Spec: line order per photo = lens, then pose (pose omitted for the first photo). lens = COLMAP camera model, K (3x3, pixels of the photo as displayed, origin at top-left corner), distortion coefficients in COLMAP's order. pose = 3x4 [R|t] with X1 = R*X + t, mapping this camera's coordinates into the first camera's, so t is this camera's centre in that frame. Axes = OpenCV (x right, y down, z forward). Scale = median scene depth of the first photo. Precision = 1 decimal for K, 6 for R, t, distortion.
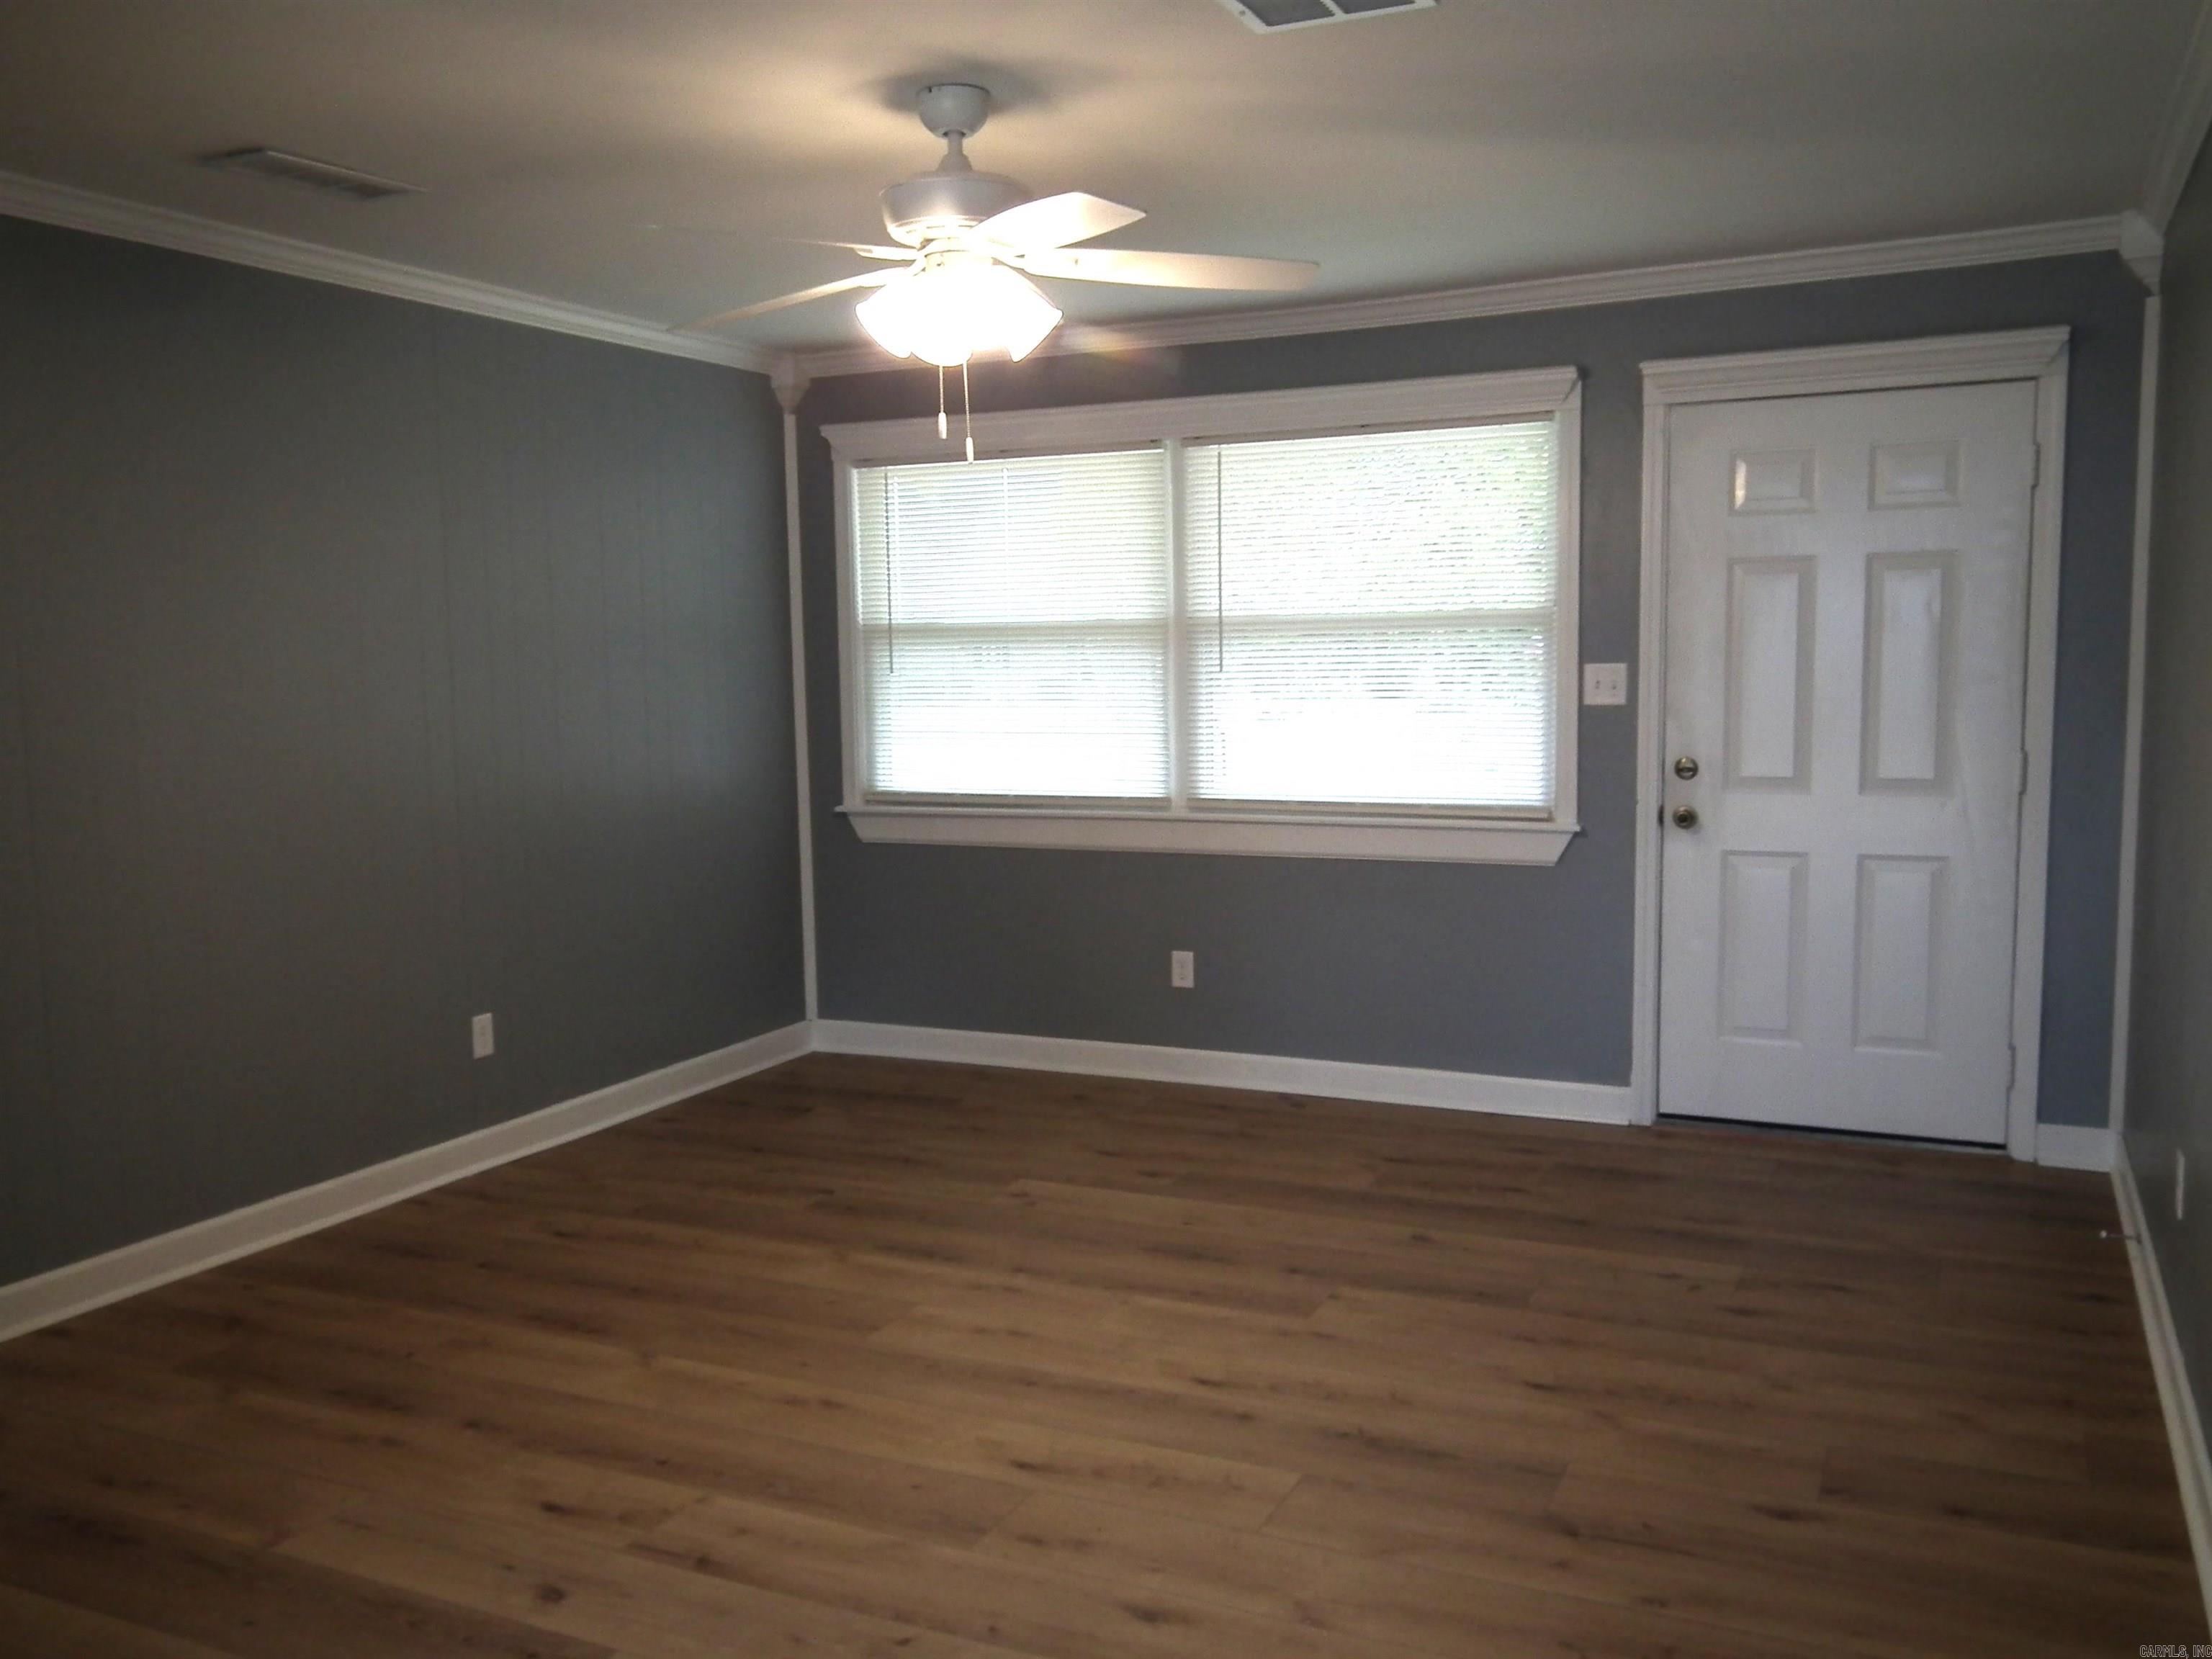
lens RADIAL K [[1829.0, 0, 1107.7], [0, 1829.0, 829.4], [0, 0, 1]] dist [-0.004904, -0.000517]
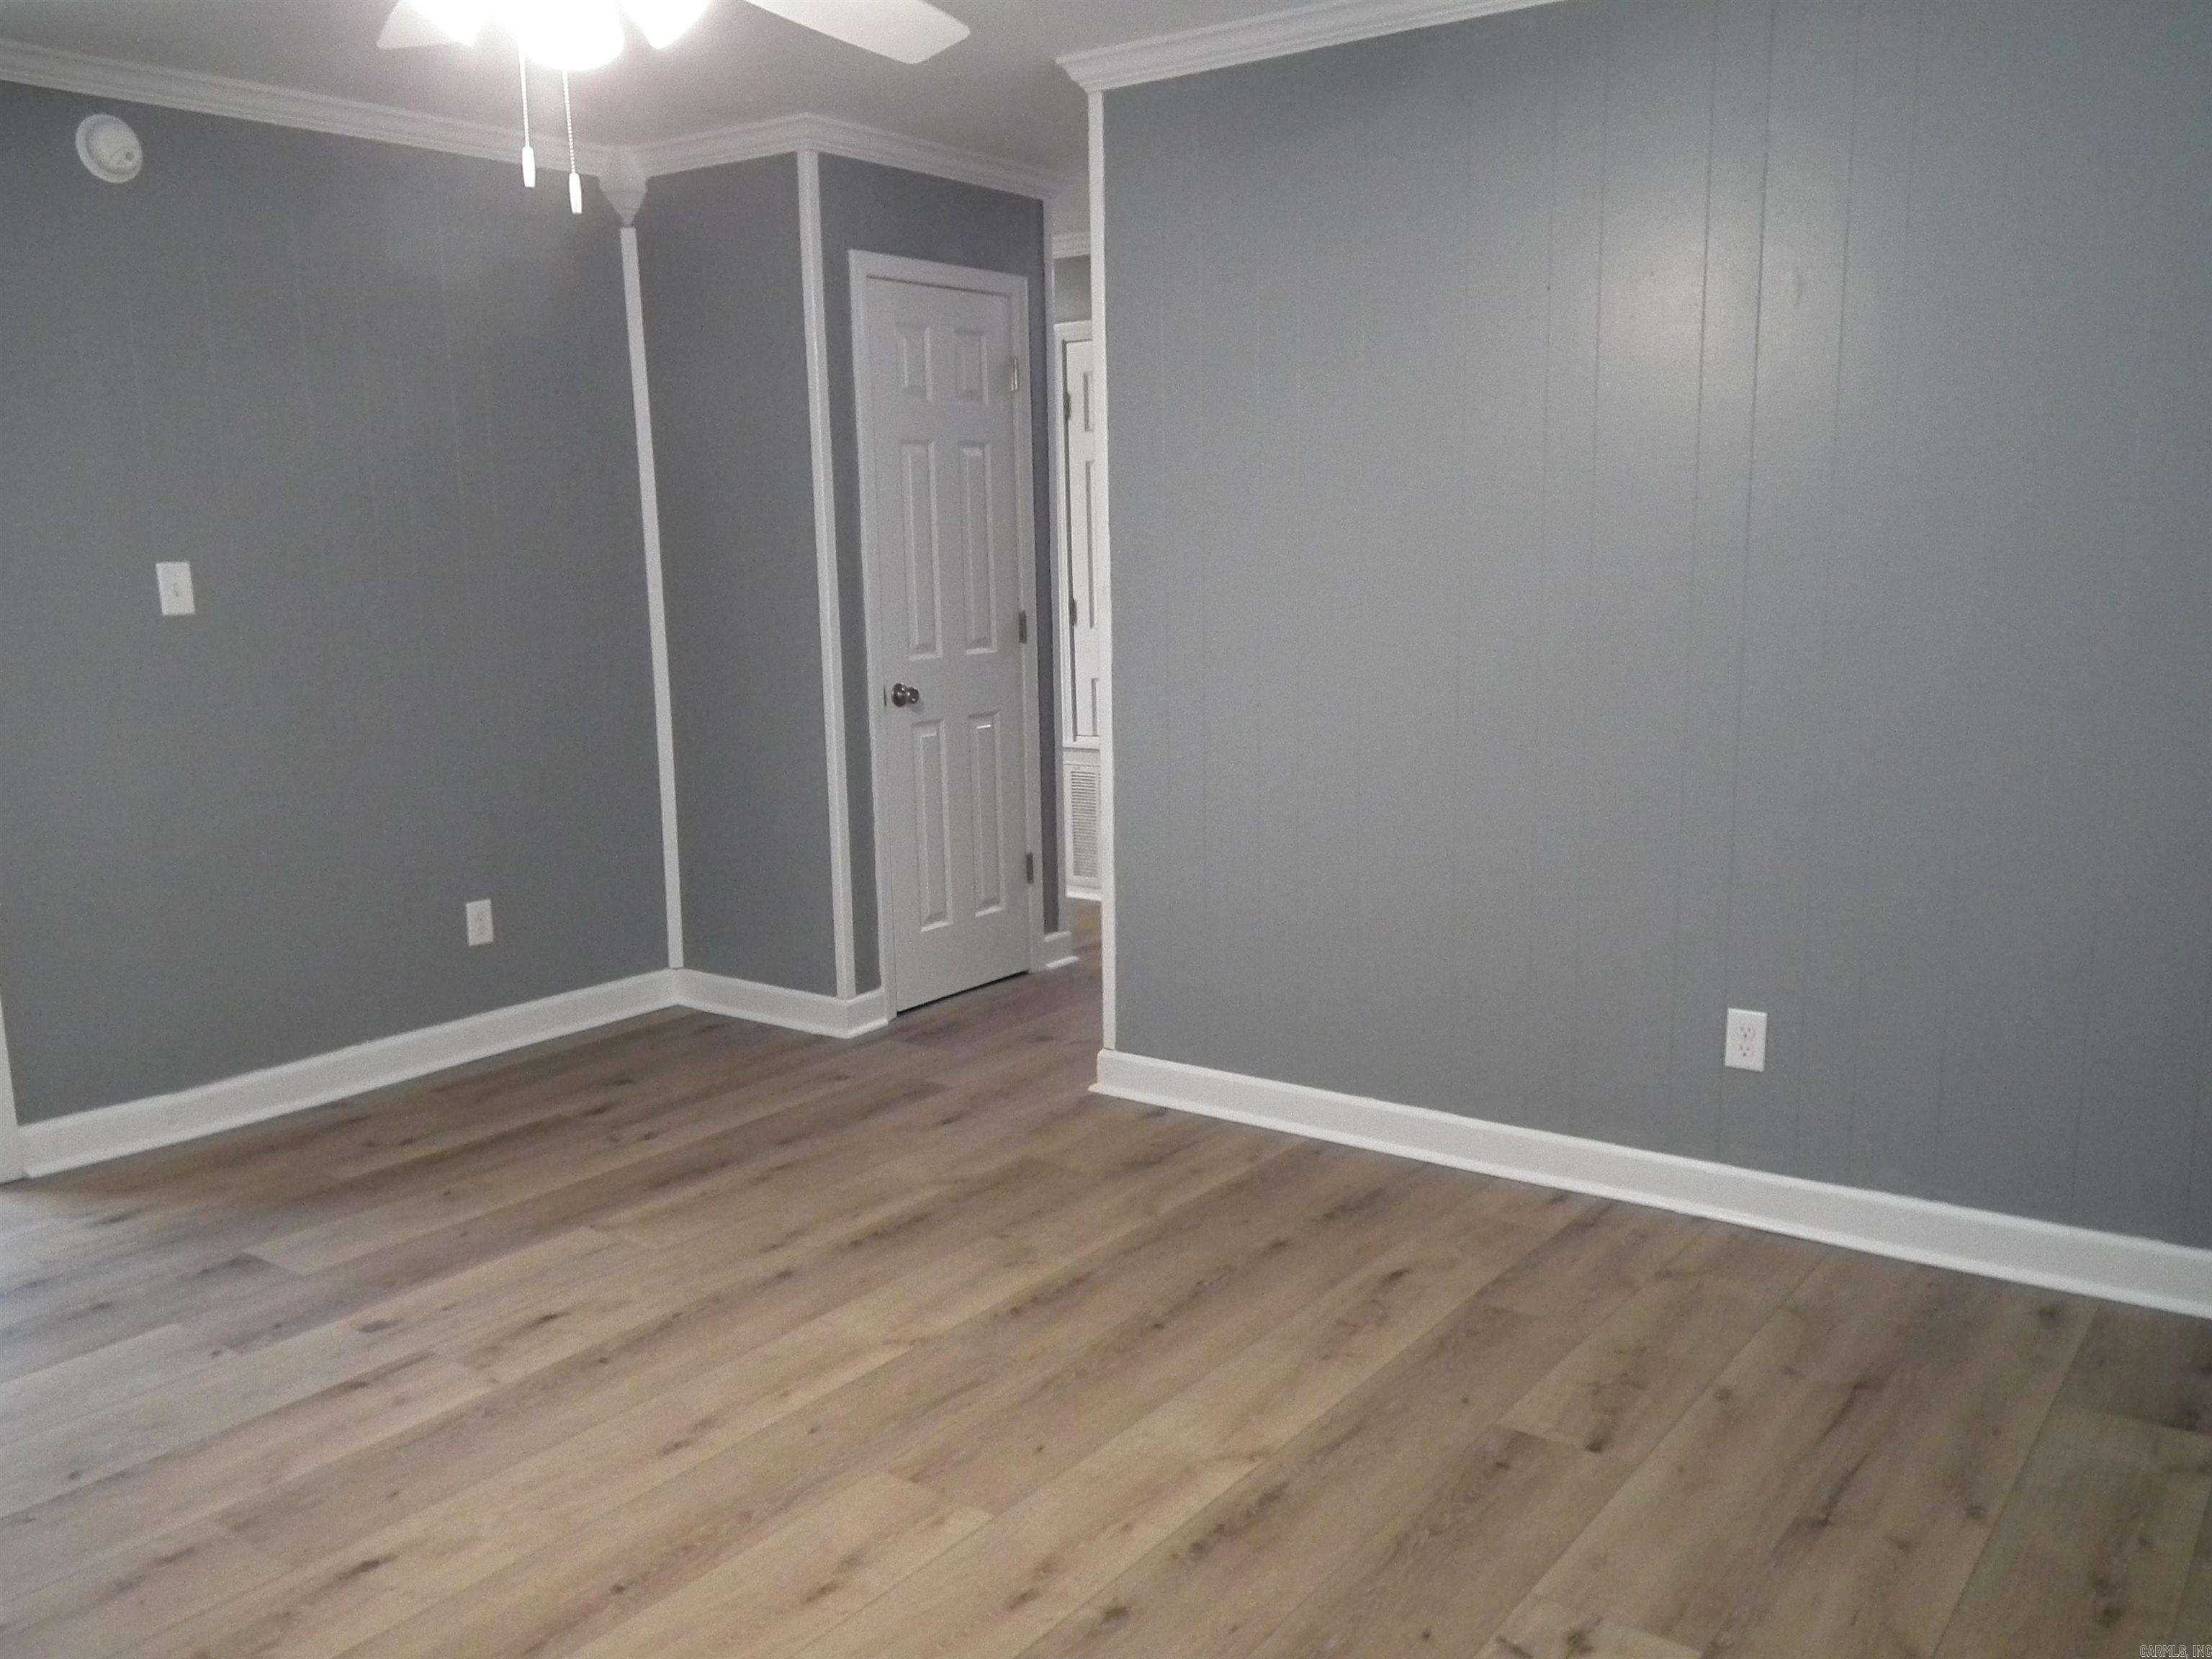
lens RADIAL K [[1829.0, 0, 1108.9], [0, 1829.0, 835.8], [0, 0, 1]] dist [-0.004904, -0.000517]
pose [[-0.179382, 0.184665, -0.966292, 0.535816], [-0.075543, 0.976739, 0.200685, -0.125827], [0.980875, 0.108996, -0.161259, 1.259028]]
